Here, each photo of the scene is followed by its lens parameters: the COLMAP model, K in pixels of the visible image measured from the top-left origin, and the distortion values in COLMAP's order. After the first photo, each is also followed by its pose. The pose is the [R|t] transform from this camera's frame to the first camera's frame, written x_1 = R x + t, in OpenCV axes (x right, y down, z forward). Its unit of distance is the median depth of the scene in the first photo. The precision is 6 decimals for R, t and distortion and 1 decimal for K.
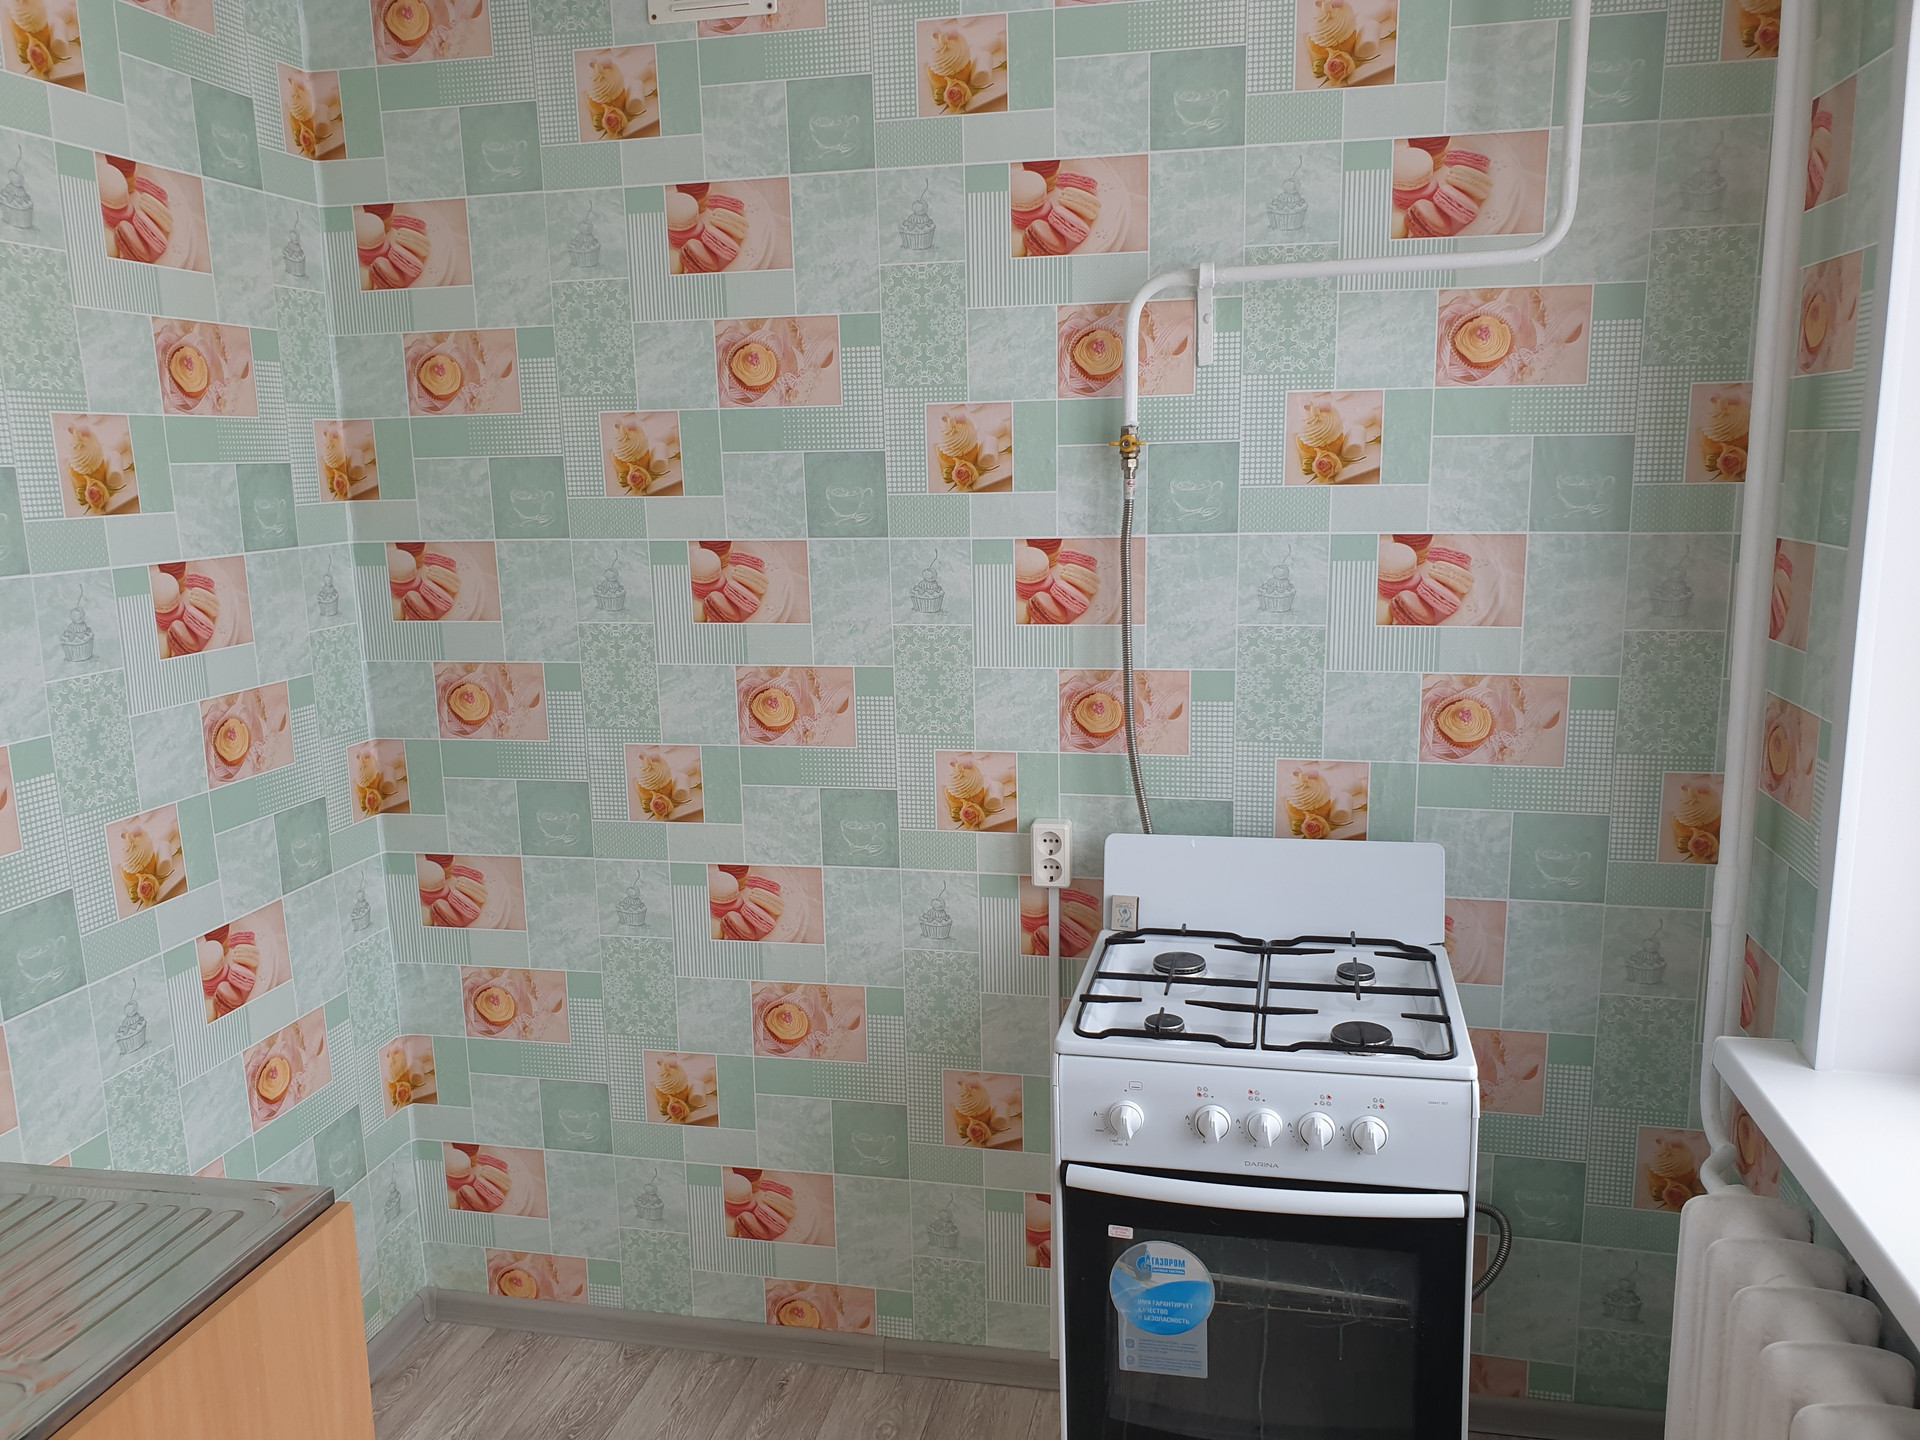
lens RADIAL K [[1482.6, 0, 917.8], [0, 1482.6, 743.9], [0, 0, 1]] dist [-0.008816, 0.042527]
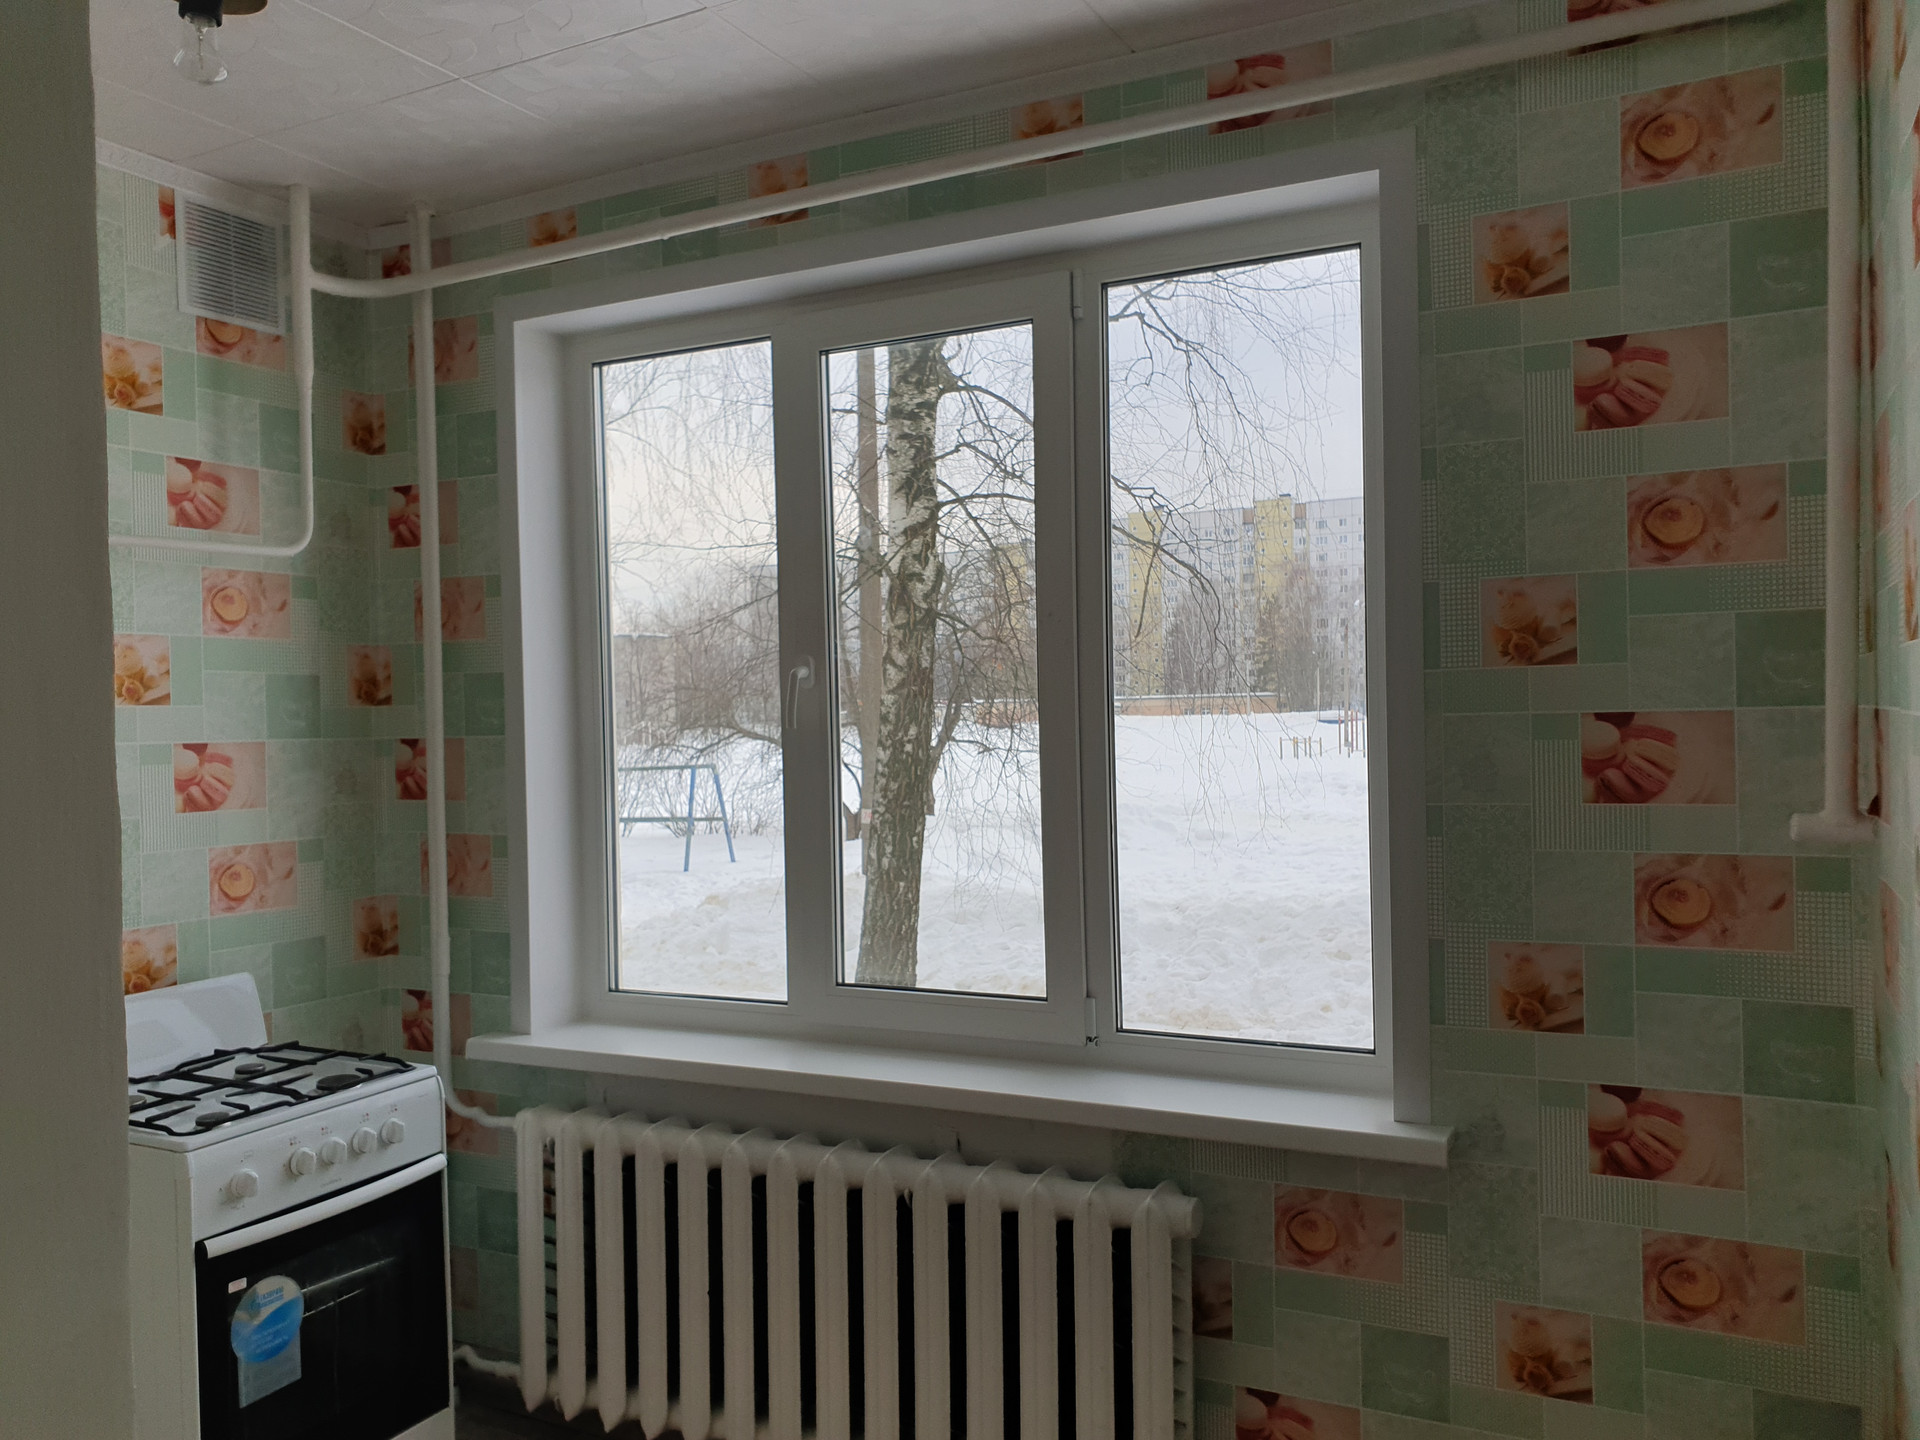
lens RADIAL K [[1482.6, 0, 960.4], [0, 1482.6, 728.4], [0, 0, 1]] dist [-0.008816, 0.042527]
pose [[0.259771, 0.000904, 0.965670, -1.312582], [0.196389, 0.979052, -0.053747, 0.086613], [-0.945490, 0.203609, 0.254151, 0.030145]]
